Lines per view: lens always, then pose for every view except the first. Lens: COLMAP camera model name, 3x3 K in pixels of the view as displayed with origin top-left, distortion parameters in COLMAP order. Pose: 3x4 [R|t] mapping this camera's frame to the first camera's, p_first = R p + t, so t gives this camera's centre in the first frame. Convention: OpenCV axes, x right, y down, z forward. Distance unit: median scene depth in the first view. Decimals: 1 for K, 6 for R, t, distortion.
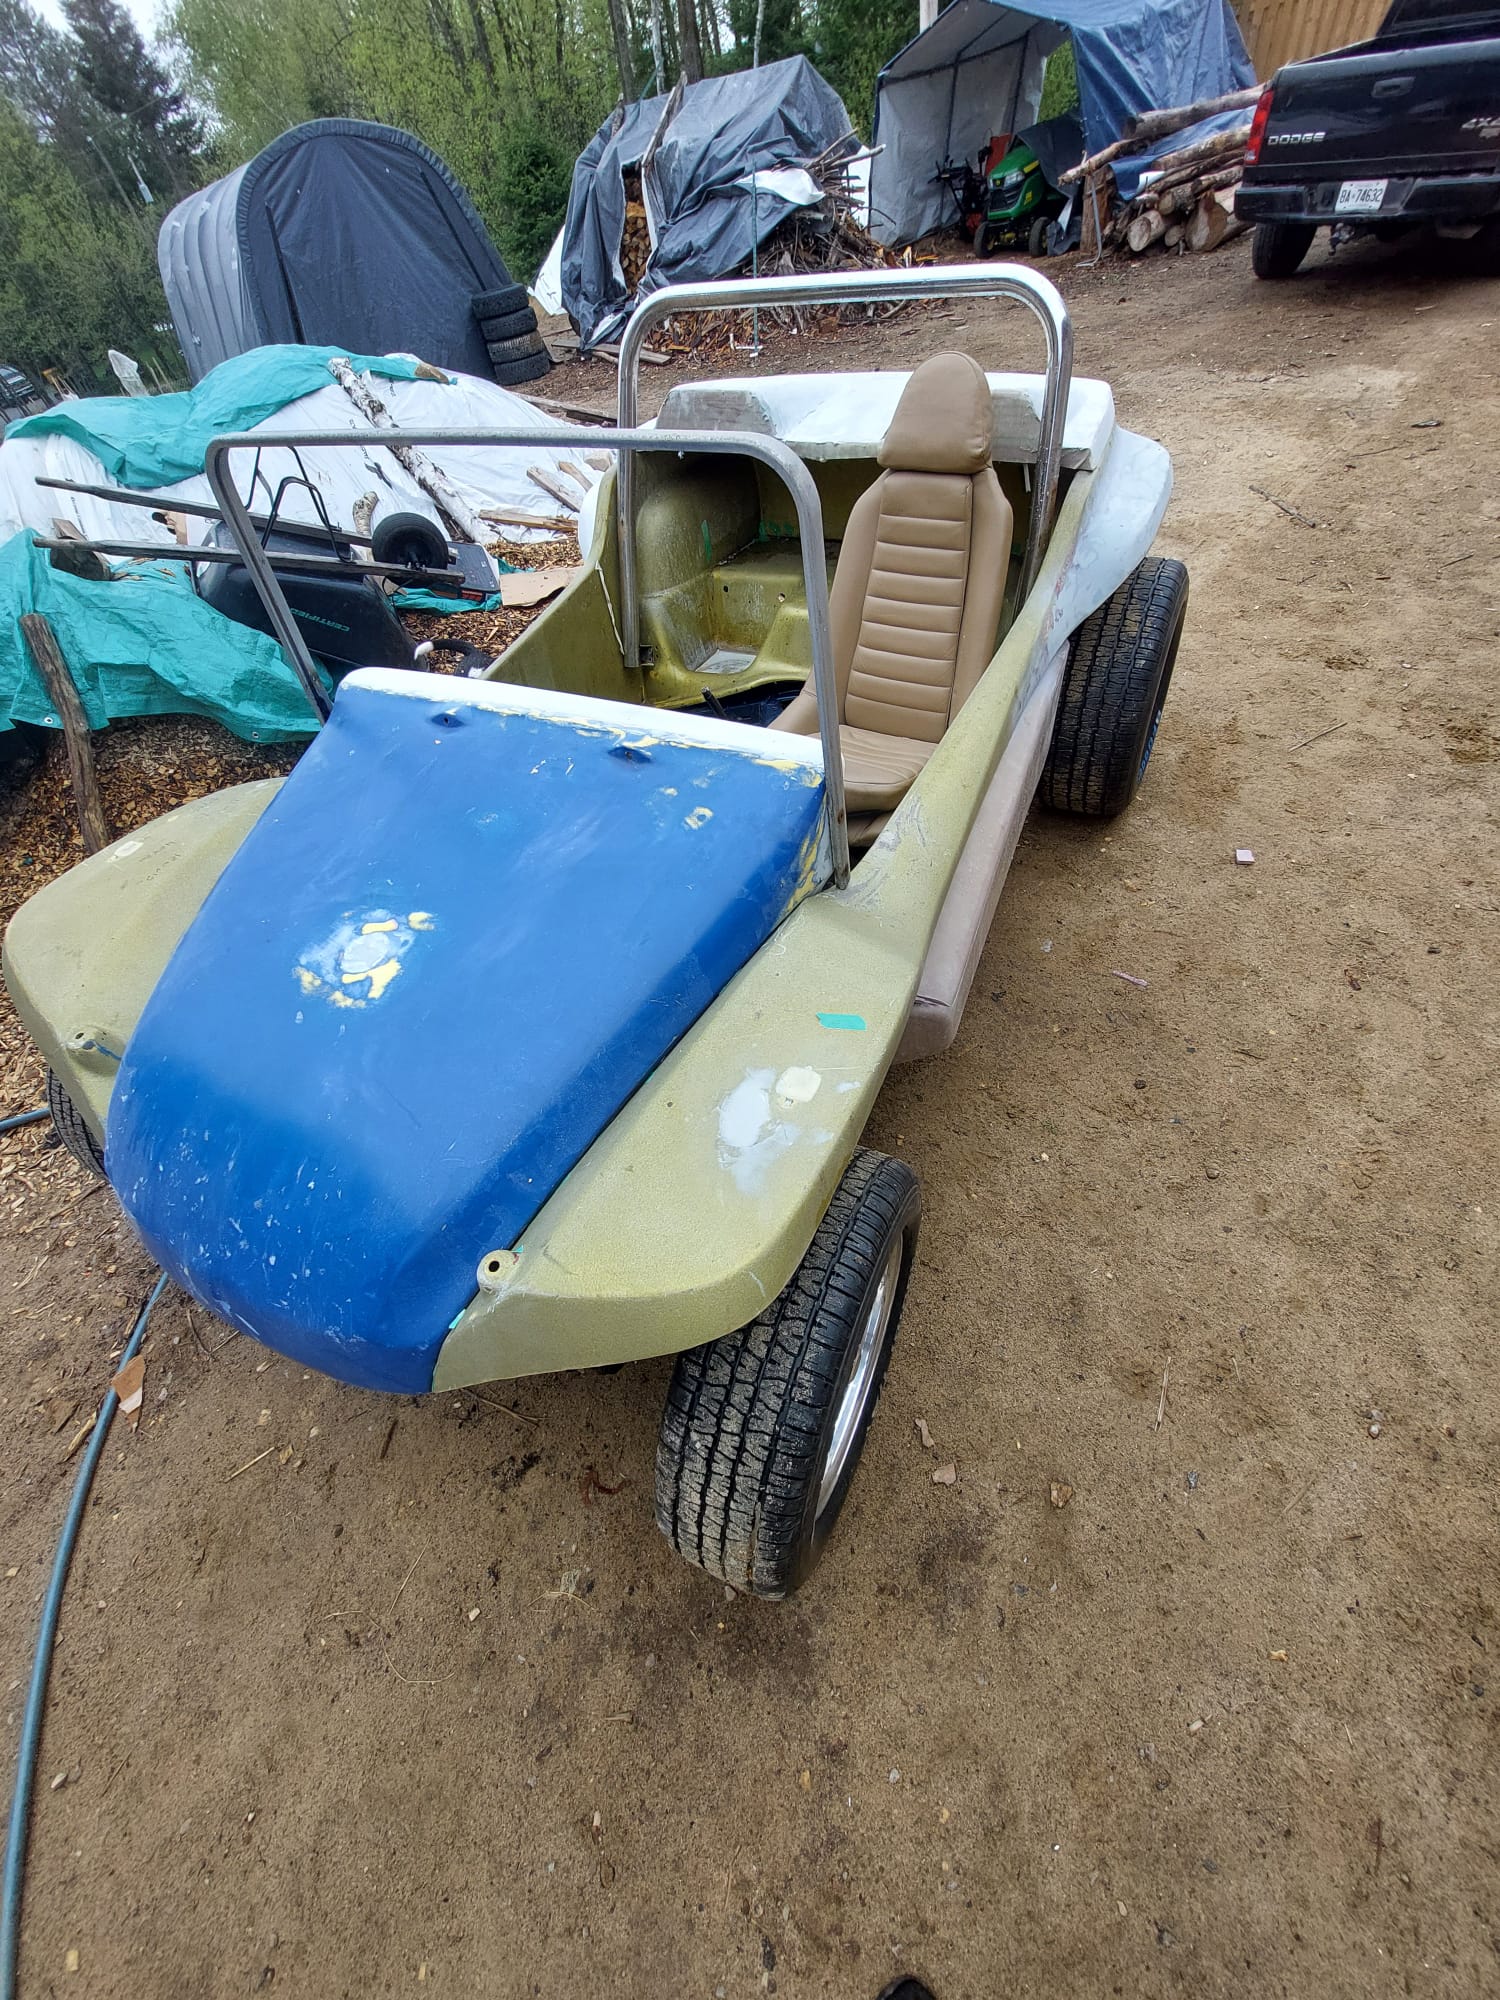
lens RADIAL K [[825.7, 0, 750.0], [0, 825.7, 1000.0], [0, 0, 1]] dist [-0.014310, -0.003880]
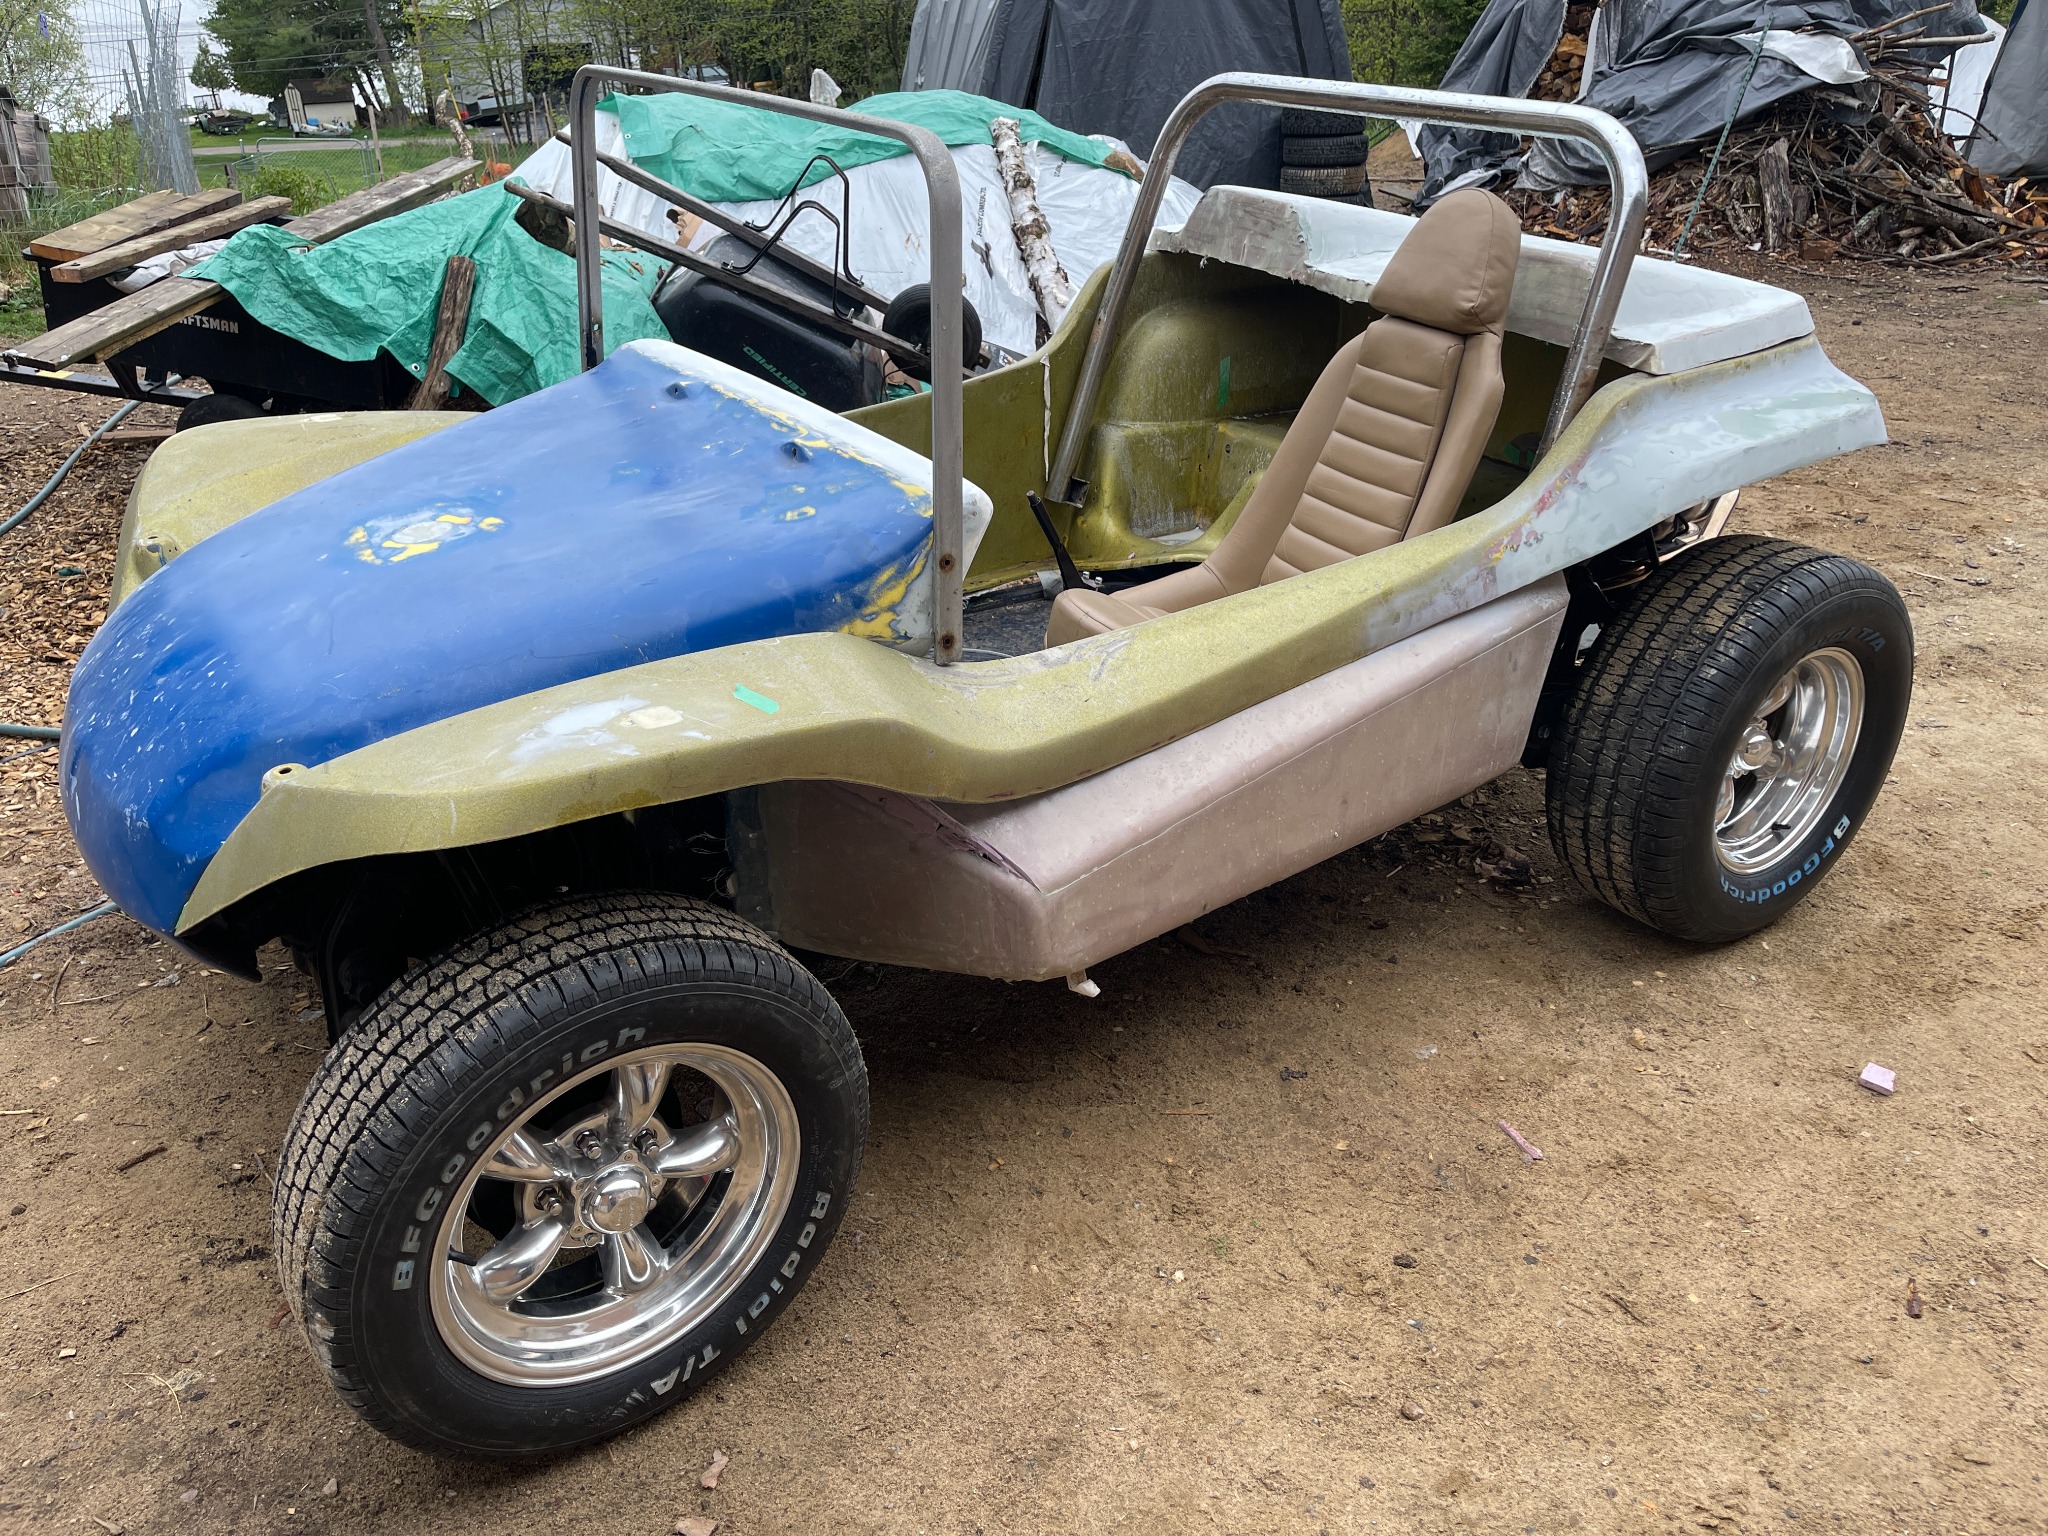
lens RADIAL K [[1661.2, 0, 1024.0], [0, 1661.2, 768.0], [0, 0, 1]] dist [0.125936, -0.205684]
pose [[0.866925, 0.328327, -0.375023, 0.501246], [-0.439664, 0.858166, -0.265042, 0.207104], [0.234811, 0.394655, 0.888319, -0.216383]]
